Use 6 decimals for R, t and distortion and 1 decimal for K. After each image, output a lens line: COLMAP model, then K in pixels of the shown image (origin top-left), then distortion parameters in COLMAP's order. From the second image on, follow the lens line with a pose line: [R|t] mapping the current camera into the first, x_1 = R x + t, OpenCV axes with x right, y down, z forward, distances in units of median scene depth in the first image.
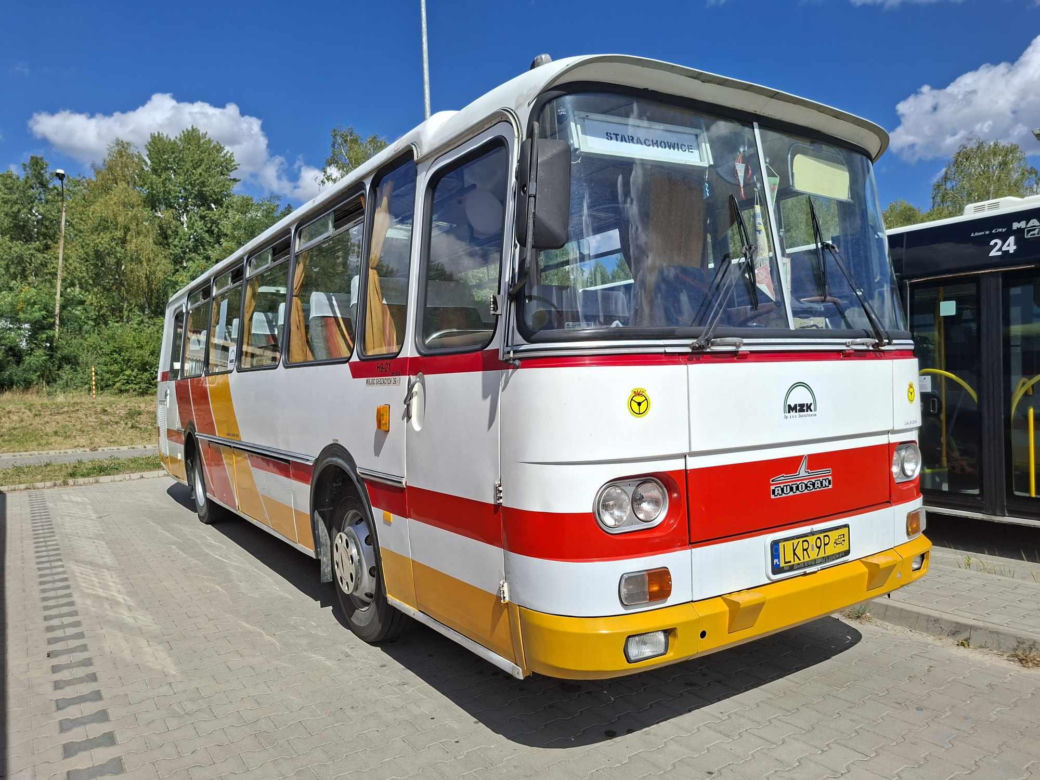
lens RADIAL K [[742.3, 0, 516.3], [0, 742.3, 383.3], [0, 0, 1]] dist [0.100961, -0.110290]
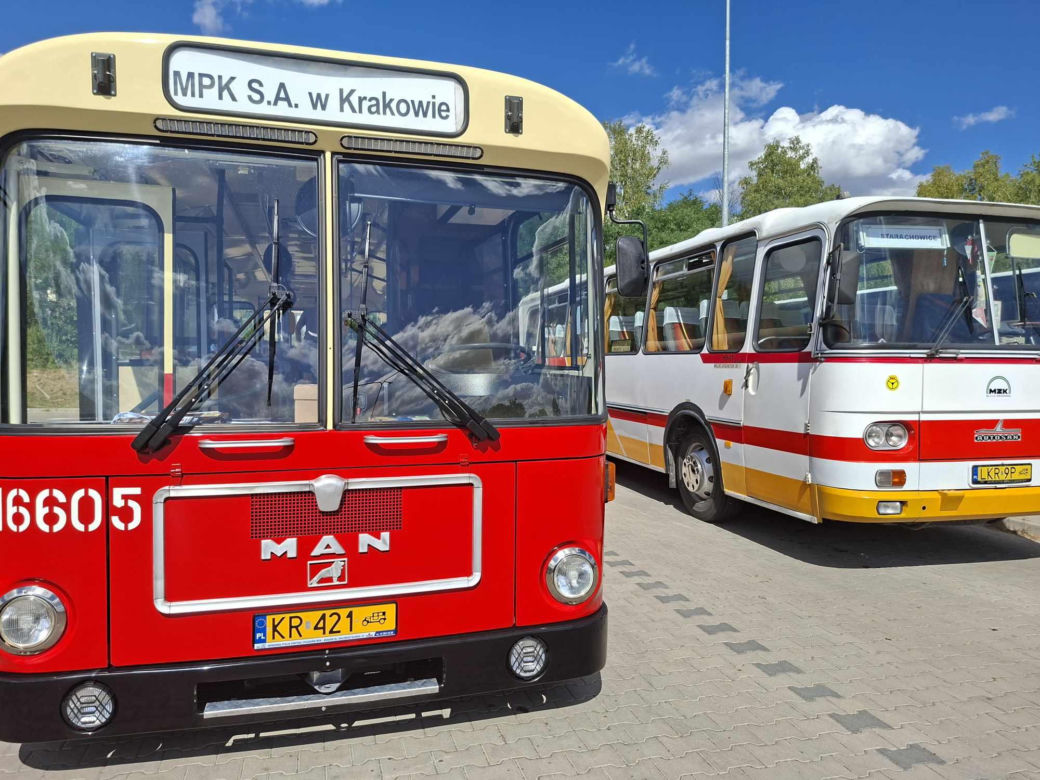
lens RADIAL K [[742.3, 0, 516.3], [0, 742.3, 383.3], [0, 0, 1]] dist [0.100961, -0.110290]
pose [[0.949125, 0.046088, -0.311510, -0.125500], [-0.038786, 0.998809, 0.029598, 0.006282], [0.312503, -0.016009, 0.949782, -0.976553]]
